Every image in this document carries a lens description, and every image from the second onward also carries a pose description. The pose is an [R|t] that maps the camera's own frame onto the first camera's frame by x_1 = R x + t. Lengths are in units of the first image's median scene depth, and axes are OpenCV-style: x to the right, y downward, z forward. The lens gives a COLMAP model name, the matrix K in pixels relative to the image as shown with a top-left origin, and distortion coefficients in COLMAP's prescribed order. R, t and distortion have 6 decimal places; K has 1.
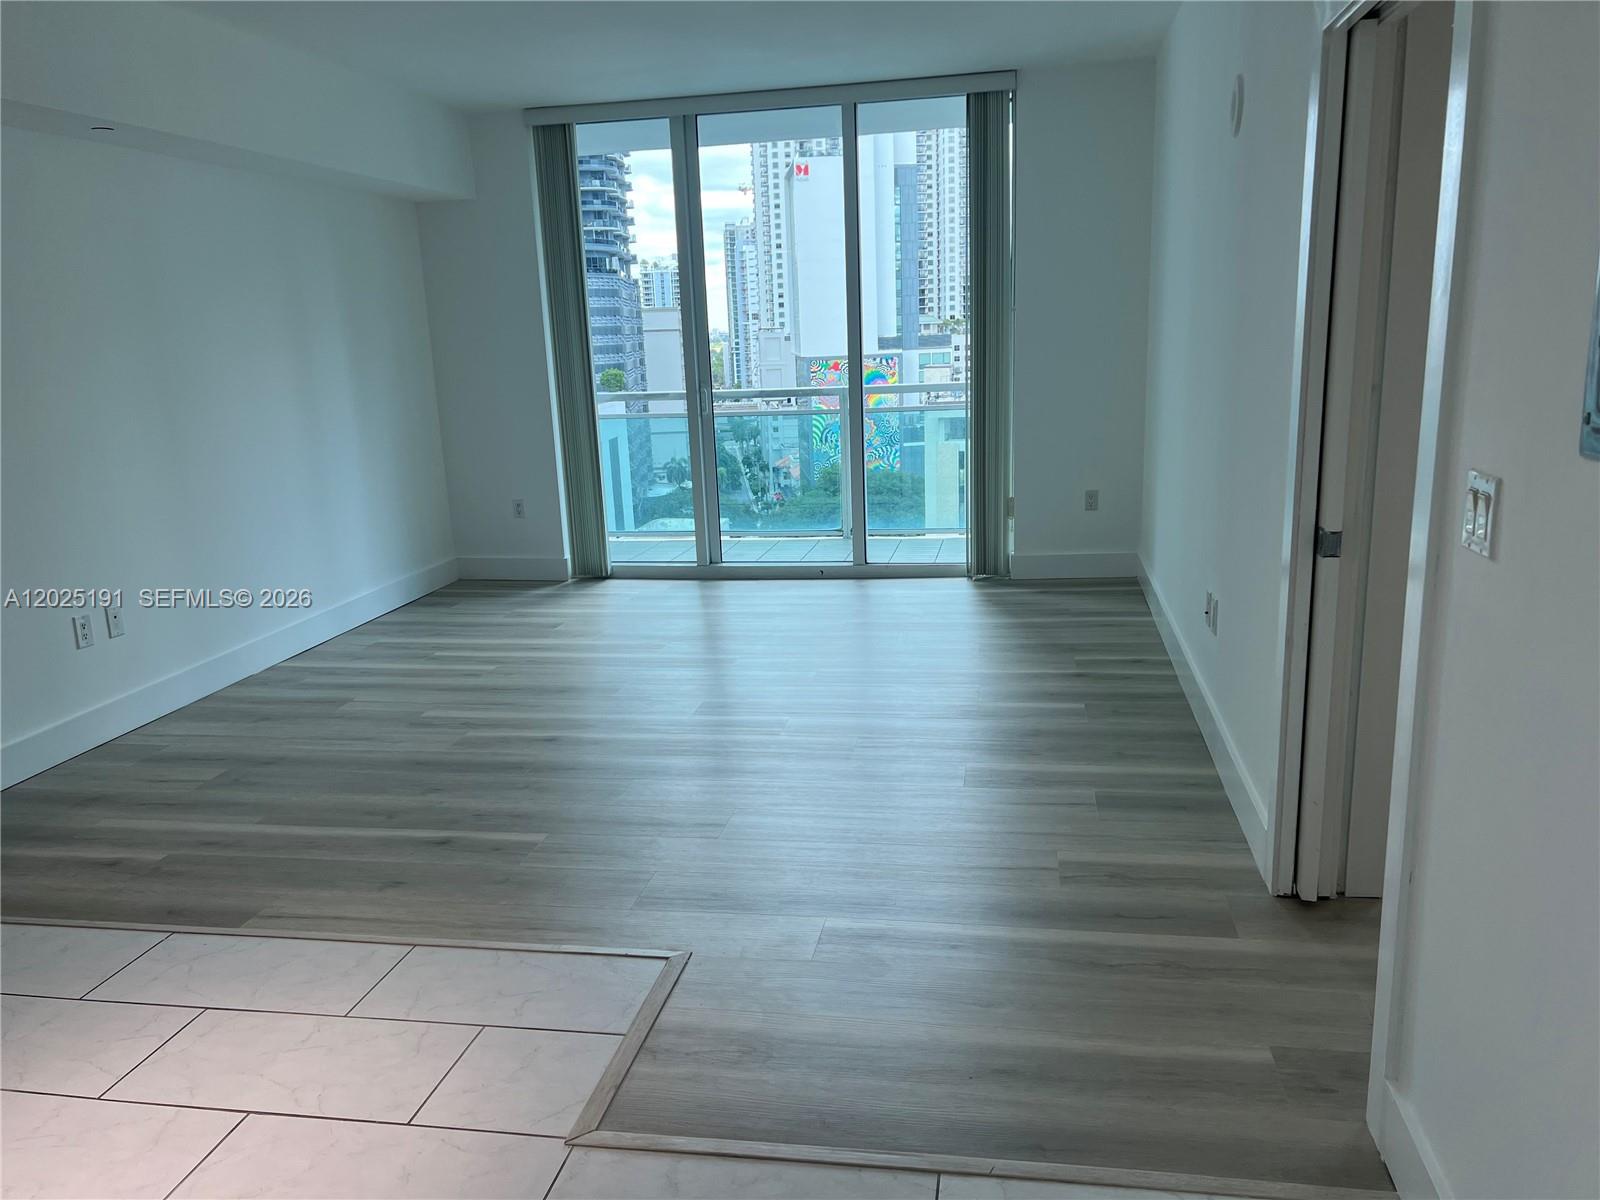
lens RADIAL K [[1210.1, 0, 801.8], [0, 1210.1, 617.0], [0, 0, 1]] dist [0.037299, -0.018426]
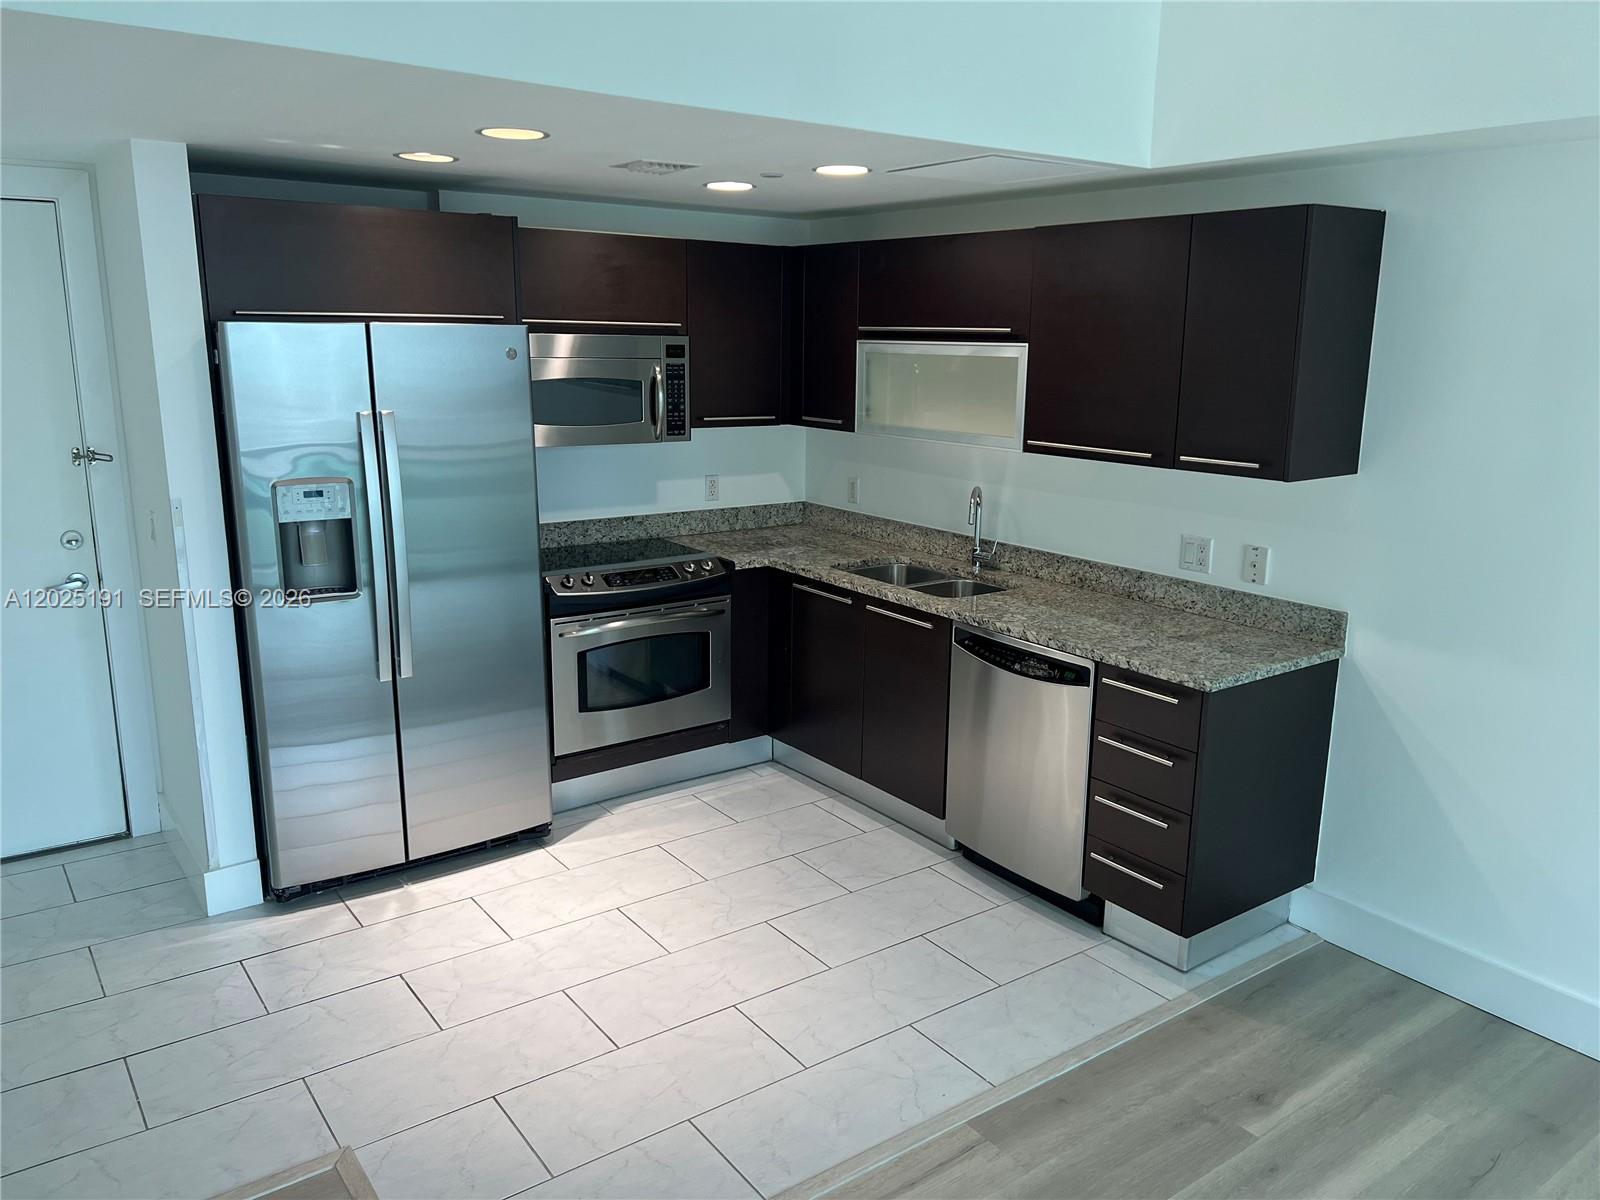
lens RADIAL K [[1210.1, 0, 798.5], [0, 1210.1, 608.0], [0, 0, 1]] dist [0.037299, -0.018426]
pose [[-0.698587, 0.199217, -0.687233, 0.180695], [-0.142593, 0.902434, 0.406548, -0.495688], [0.701173, 0.382003, -0.602021, 1.526616]]
